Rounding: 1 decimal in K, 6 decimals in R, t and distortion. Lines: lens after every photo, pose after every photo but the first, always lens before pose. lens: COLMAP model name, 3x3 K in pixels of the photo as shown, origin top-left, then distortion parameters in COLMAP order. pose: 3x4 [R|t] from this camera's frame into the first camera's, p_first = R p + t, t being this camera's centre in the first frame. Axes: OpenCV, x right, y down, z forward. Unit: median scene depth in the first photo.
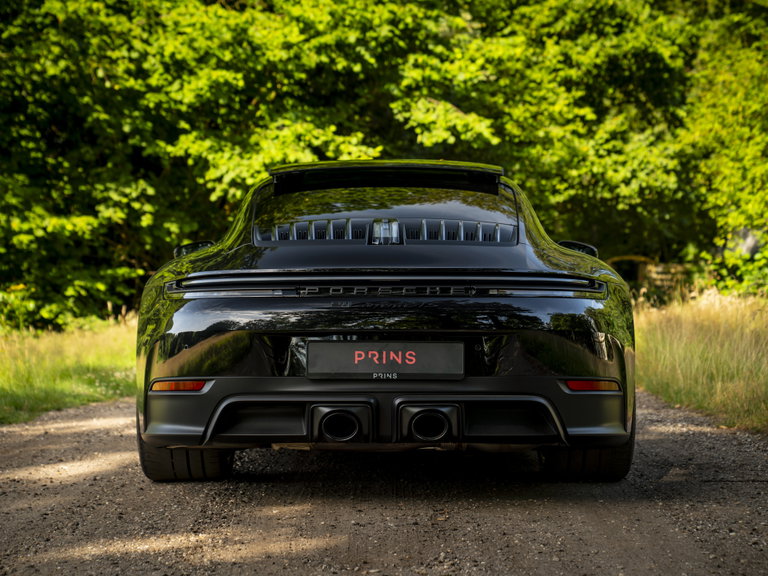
lens RADIAL K [[1462.1, 0, 384.0], [0, 1462.1, 288.0], [0, 0, 1]] dist [0.249062, -0.320051]
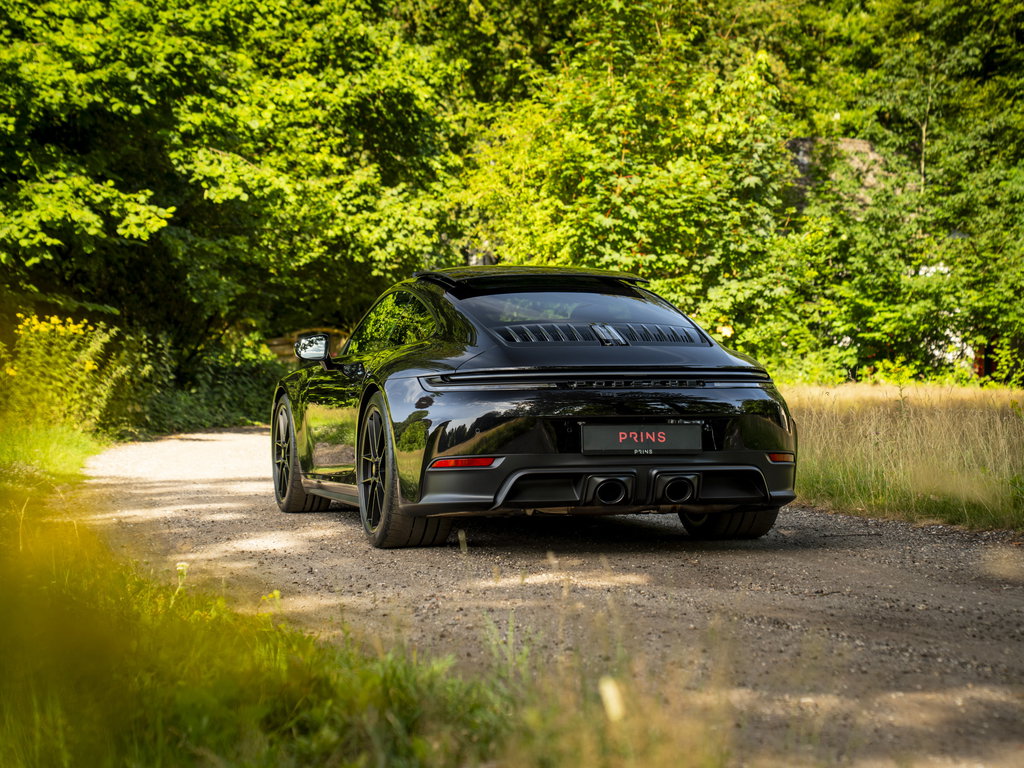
lens RADIAL K [[1949.5, 0, 512.0], [0, 1949.5, 384.0], [0, 0, 1]] dist [0.249062, -0.320051]
pose [[0.950875, -0.007811, 0.309476, -0.162512], [0.004548, 0.999926, 0.011262, -0.004566], [-0.309541, -0.009301, 0.950841, -0.144201]]
